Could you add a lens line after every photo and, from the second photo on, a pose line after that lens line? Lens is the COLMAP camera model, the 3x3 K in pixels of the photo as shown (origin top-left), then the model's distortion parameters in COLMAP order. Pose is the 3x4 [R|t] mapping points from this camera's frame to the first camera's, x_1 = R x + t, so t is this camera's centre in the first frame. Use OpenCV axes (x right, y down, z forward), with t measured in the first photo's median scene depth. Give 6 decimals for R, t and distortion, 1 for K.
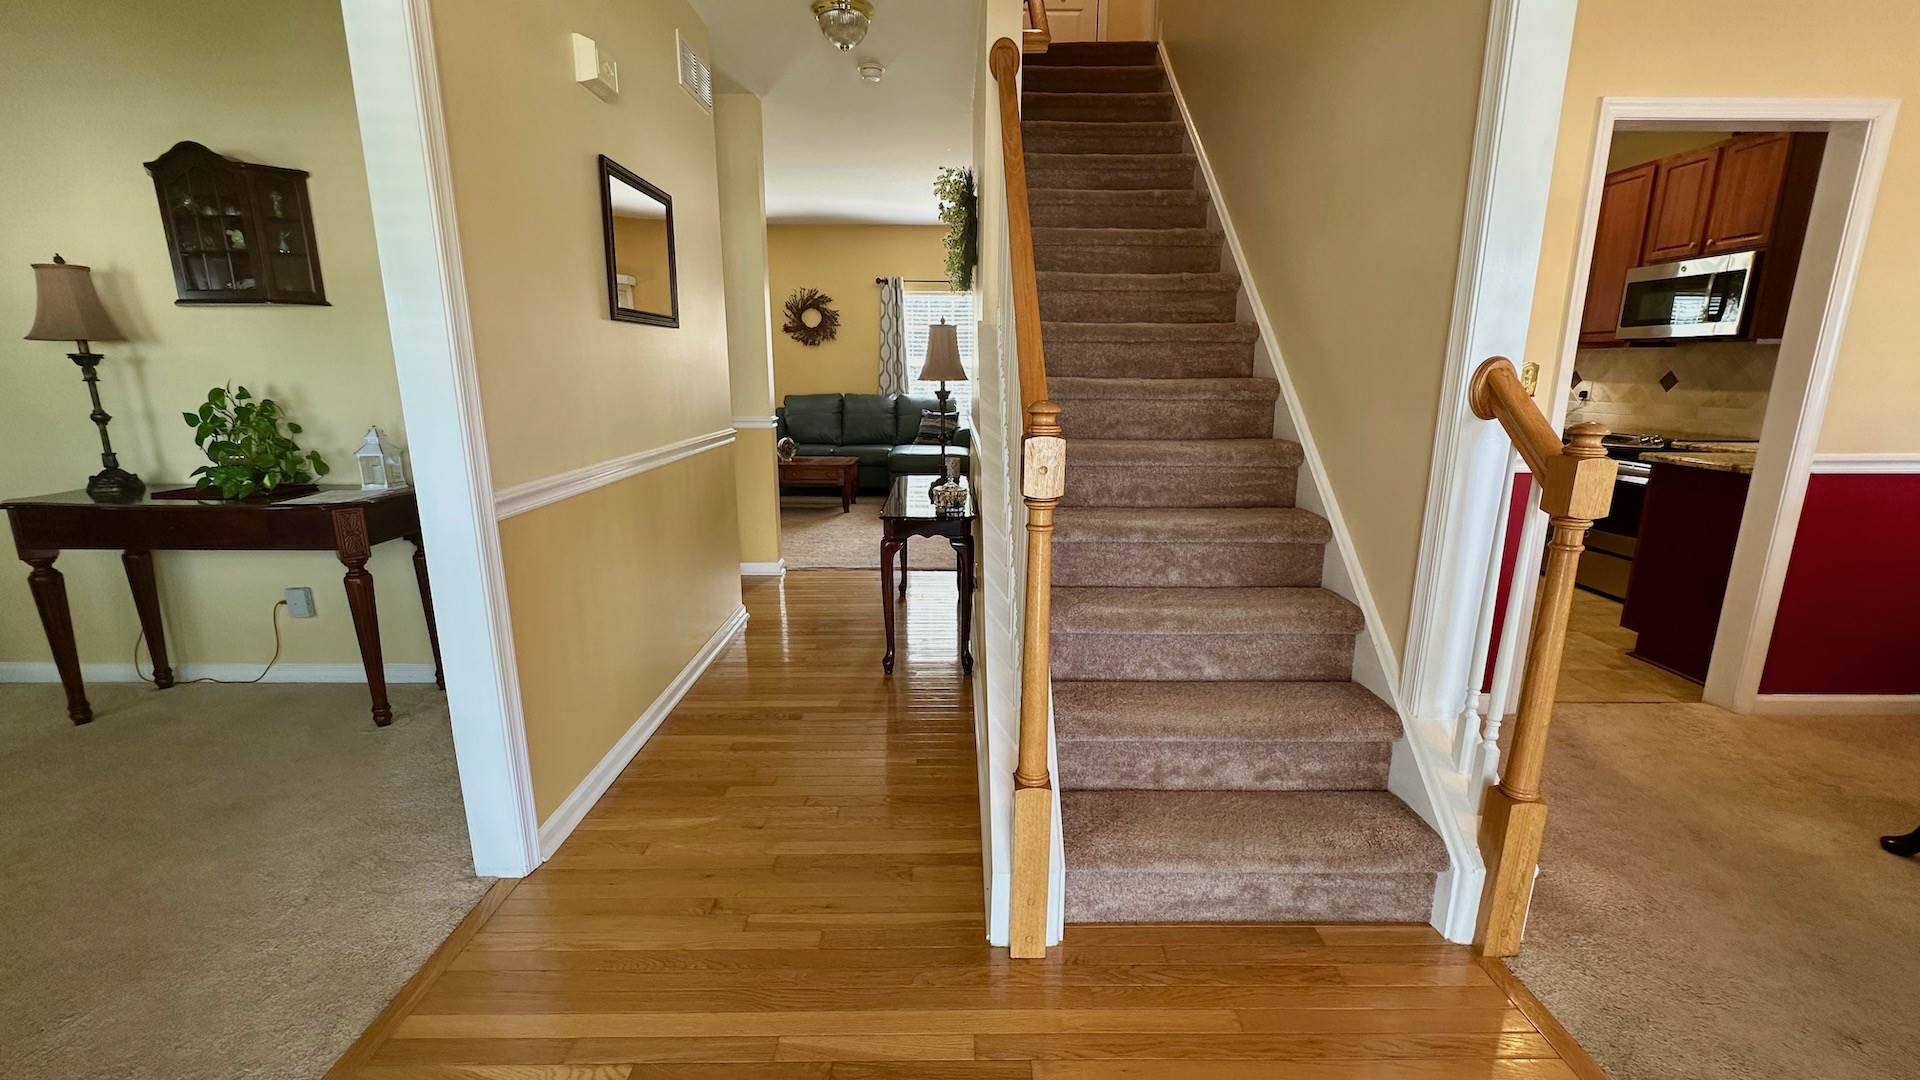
lens RADIAL K [[764.3, 0, 975.8], [0, 764.3, 538.5], [0, 0, 1]] dist [-0.003825, 0.000903]
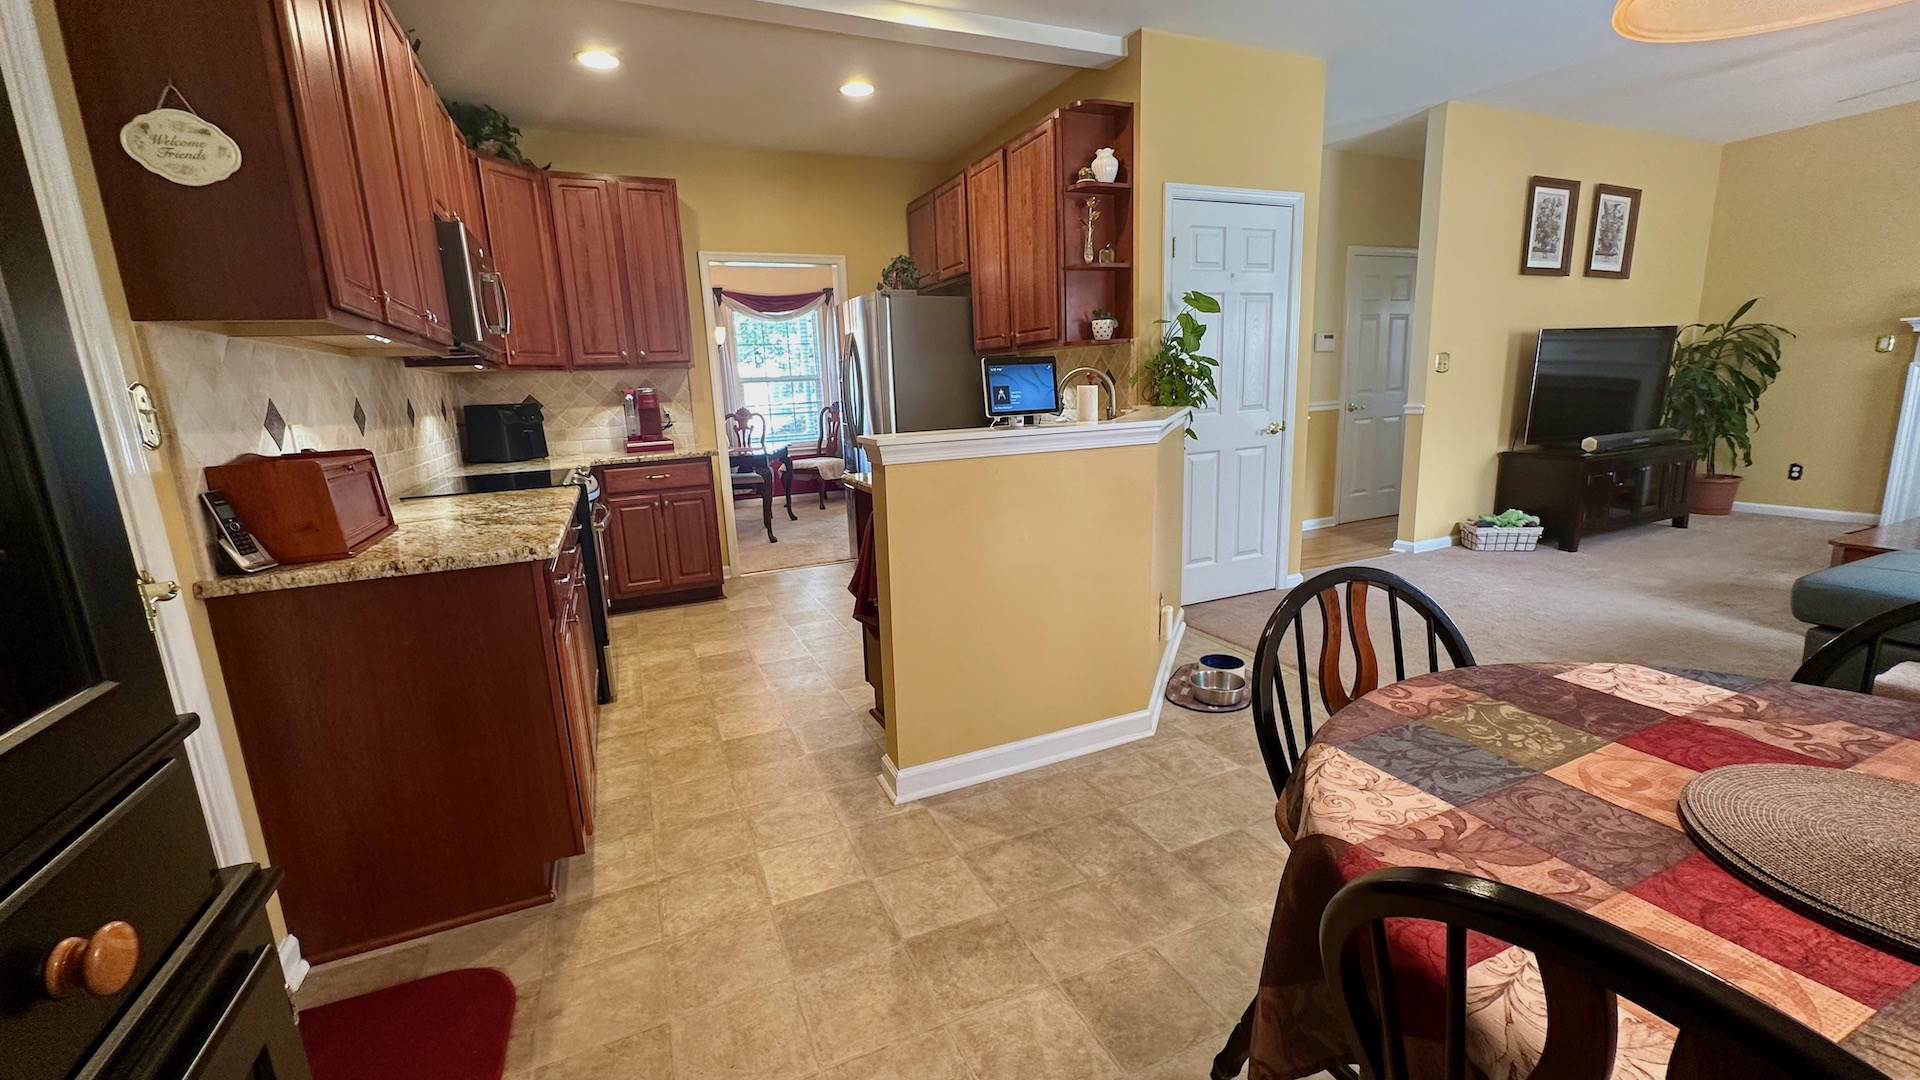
lens RADIAL K [[764.3, 0, 960.4], [0, 764.3, 541.2], [0, 0, 1]] dist [-0.003825, 0.000903]
pose [[-0.922377, 0.112702, -0.369486, 0.651169], [-0.044993, 0.918640, 0.392525, -0.328394], [0.383662, 0.378680, -0.842262, 1.518125]]
